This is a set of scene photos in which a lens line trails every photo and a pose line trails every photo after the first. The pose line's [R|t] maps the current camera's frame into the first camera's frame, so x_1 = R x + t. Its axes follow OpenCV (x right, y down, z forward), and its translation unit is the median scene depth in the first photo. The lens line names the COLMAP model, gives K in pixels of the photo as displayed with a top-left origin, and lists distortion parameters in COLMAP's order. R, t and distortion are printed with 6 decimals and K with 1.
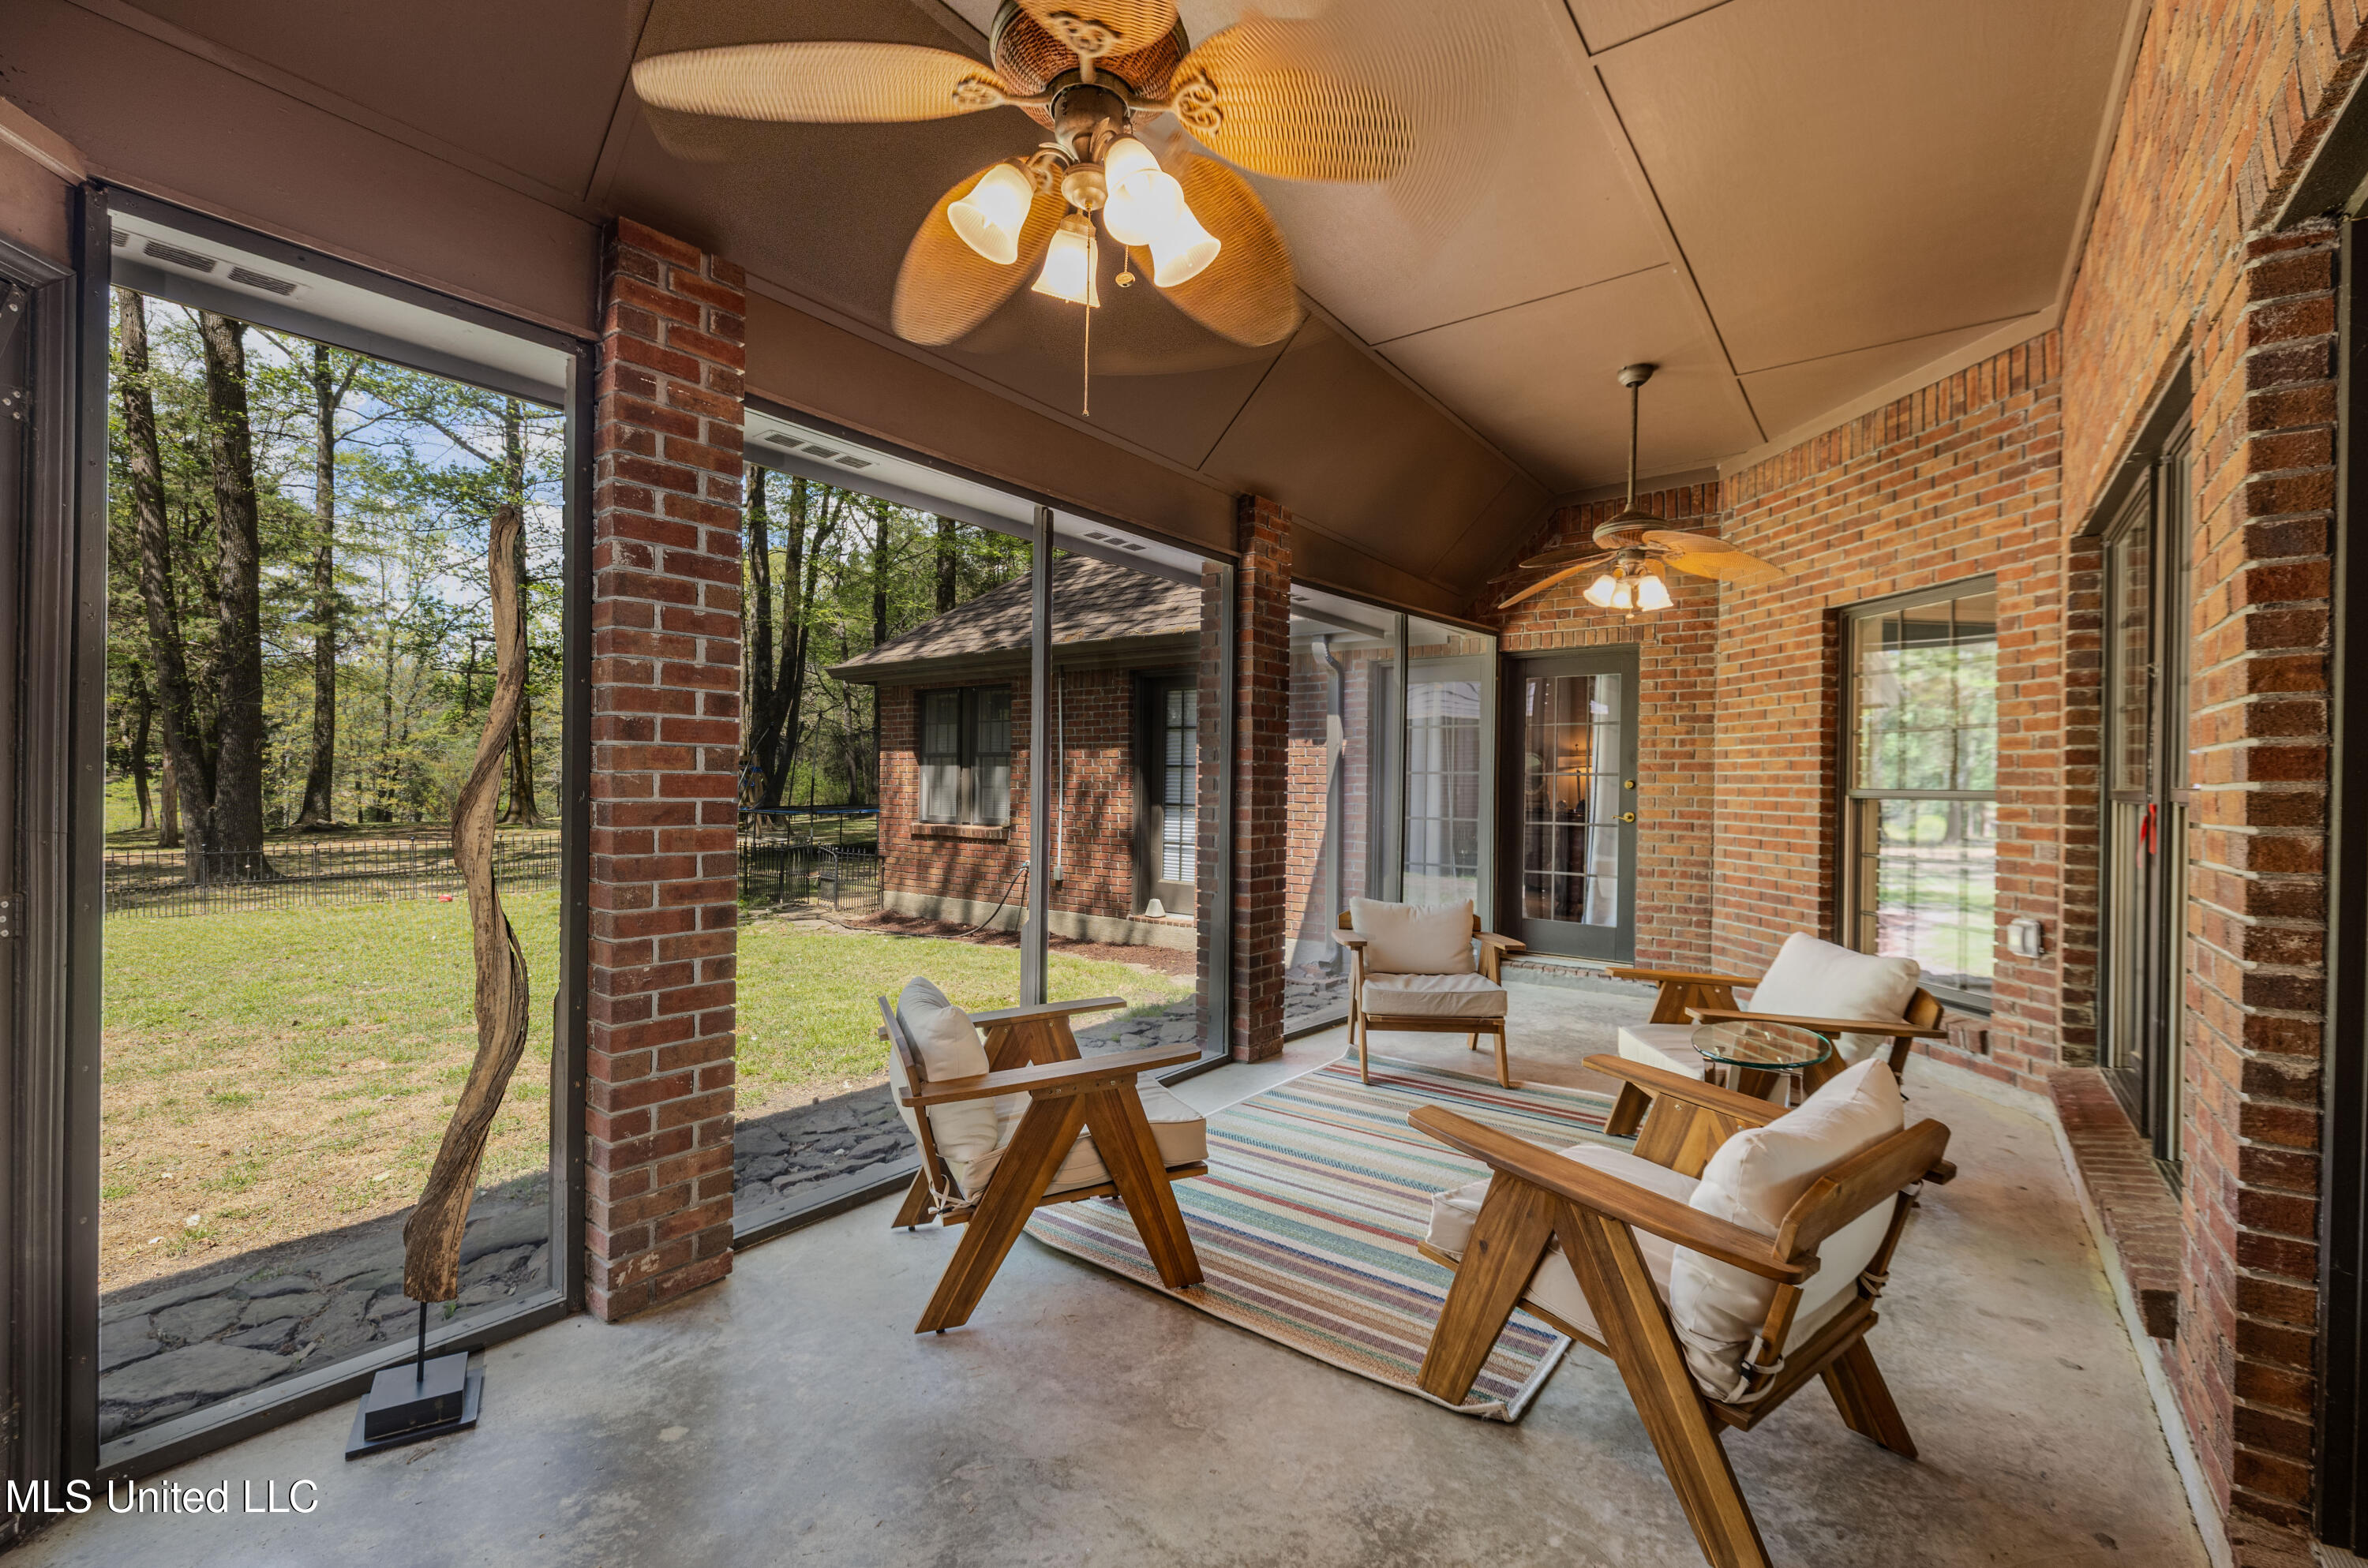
lens RADIAL K [[995.1, 0, 1186.4], [0, 995.1, 786.9], [0, 0, 1]] dist [-0.001588, 0.000058]
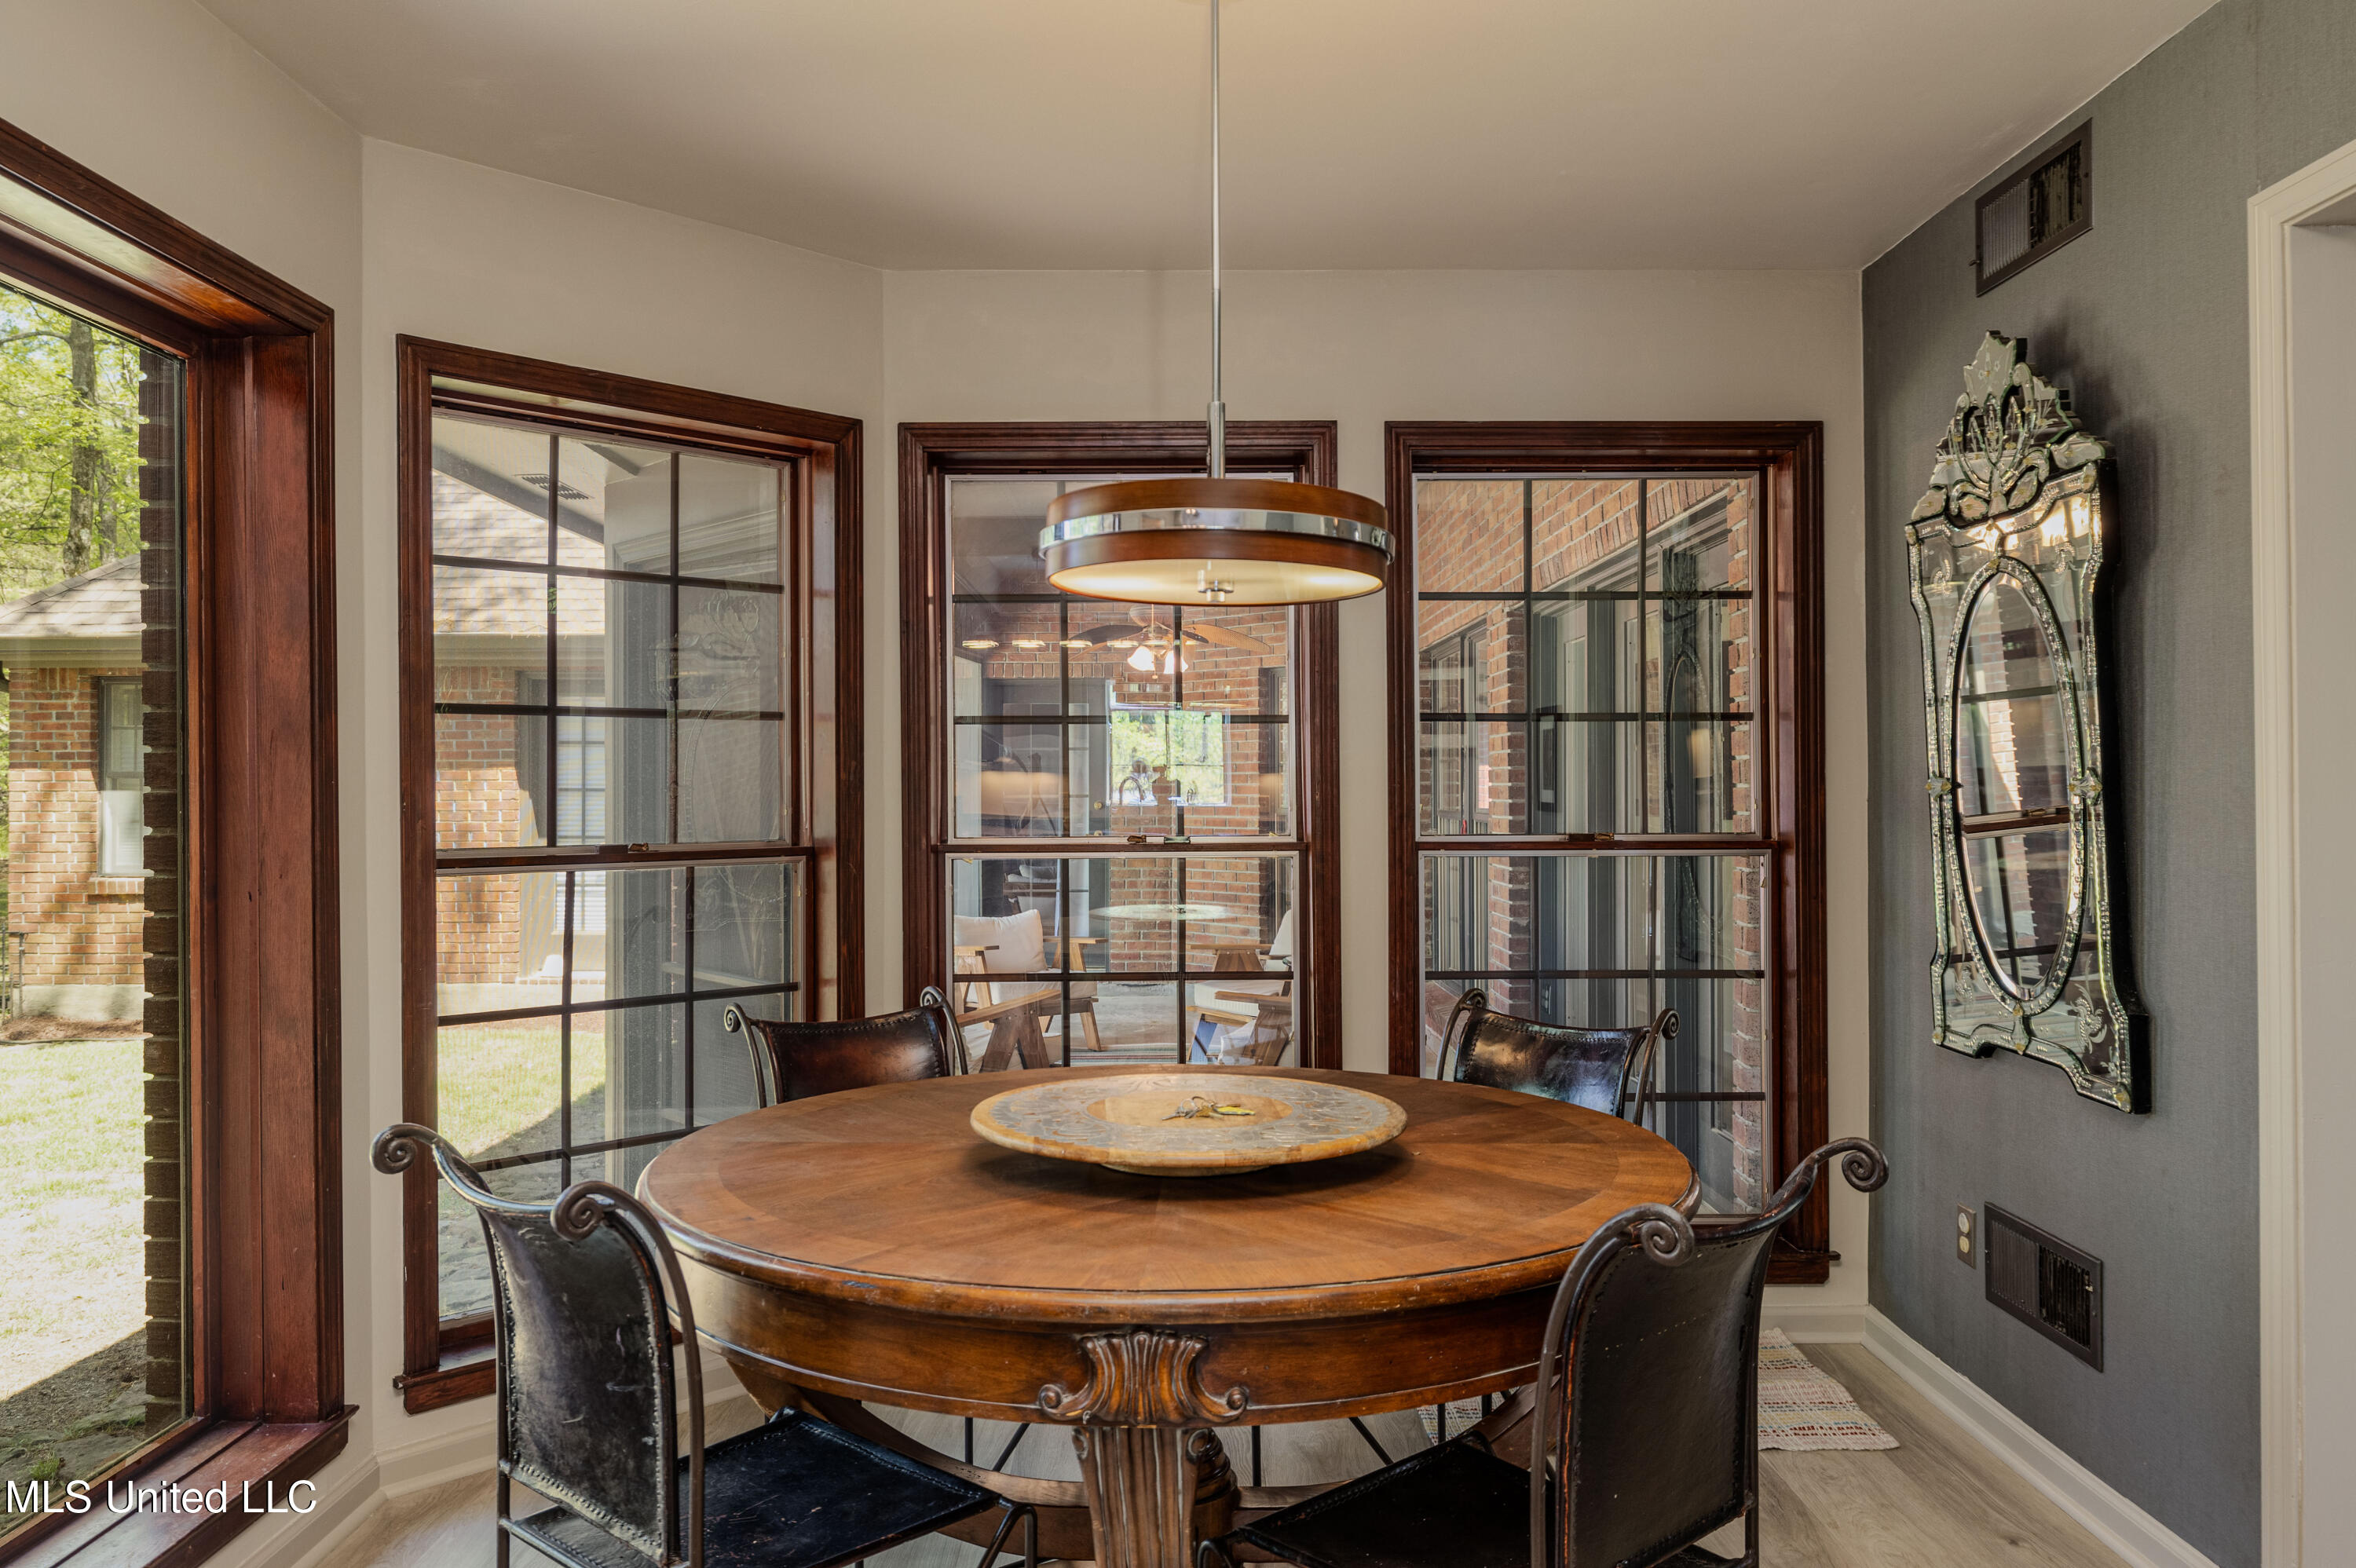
lens RADIAL K [[1630.1, 0, 1178.8], [0, 1630.1, 785.5], [0, 0, 1]] dist [0.001438, 0.000209]
pose [[0.796947, -0.013190, 0.603906, -0.688304], [0.014715, 0.999889, 0.002419, -0.033082], [-0.603871, 0.006959, 0.797052, -0.588967]]
